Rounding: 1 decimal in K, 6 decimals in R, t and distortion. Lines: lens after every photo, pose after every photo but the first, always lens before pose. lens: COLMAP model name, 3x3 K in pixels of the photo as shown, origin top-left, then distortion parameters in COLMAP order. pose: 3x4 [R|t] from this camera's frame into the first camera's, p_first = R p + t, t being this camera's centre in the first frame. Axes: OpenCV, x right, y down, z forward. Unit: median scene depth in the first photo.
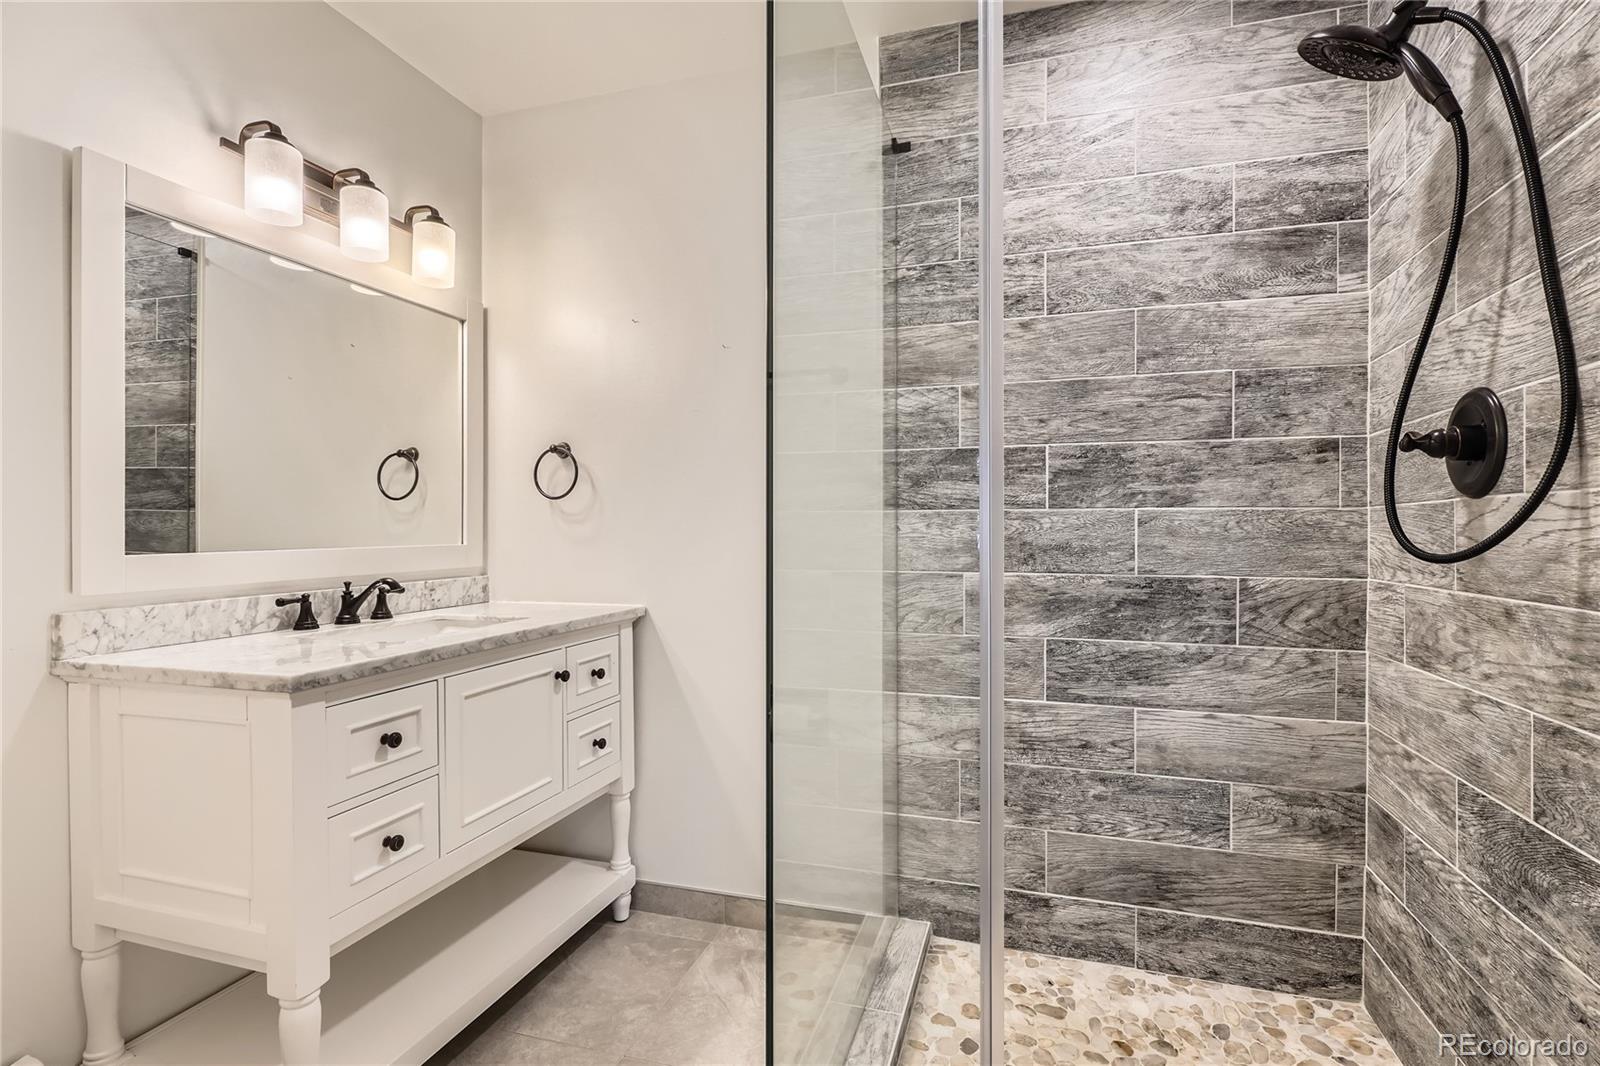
lens RADIAL K [[765.1, 0, 807.9], [0, 765.1, 534.0], [0, 0, 1]] dist [-0.000167, 0.000369]
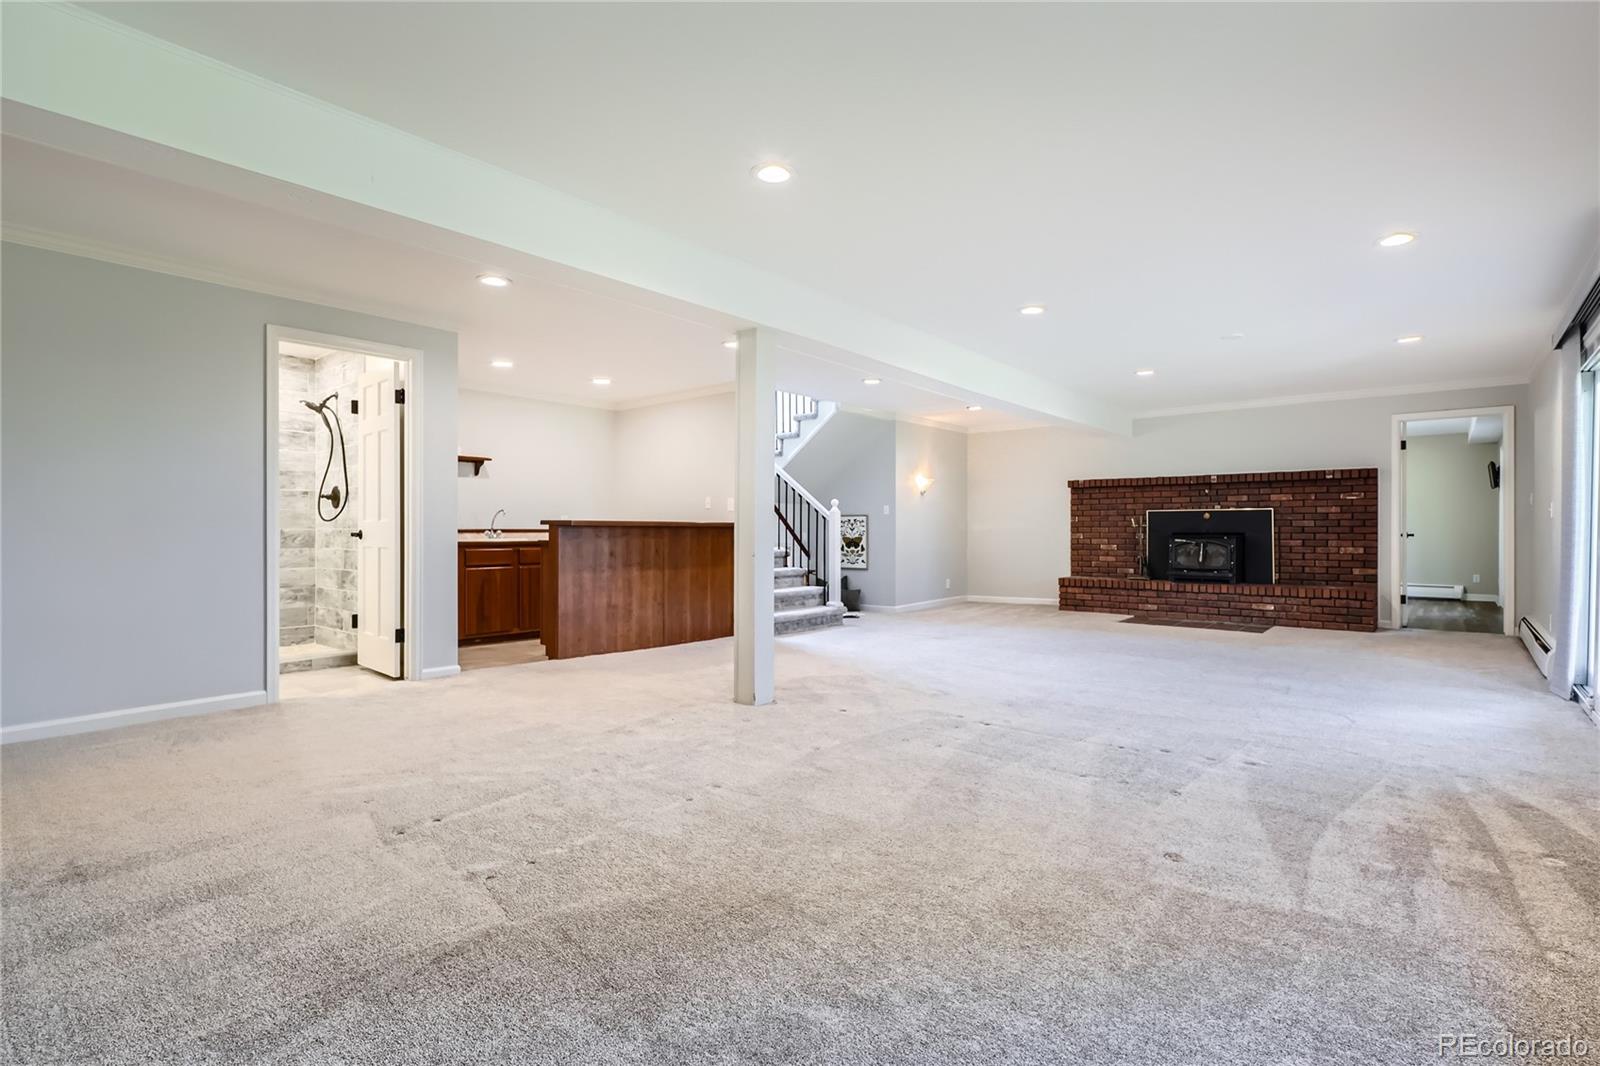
lens RADIAL K [[765.1, 0, 807.9], [0, 765.1, 534.0], [0, 0, 1]] dist [-0.000167, 0.000369]
pose [[0.387834, 0.000136, 0.921729, -1.784425], [0.003206, 0.999994, -0.001497, 0.094261], [-0.921724, 0.003536, 0.387831, -2.668320]]
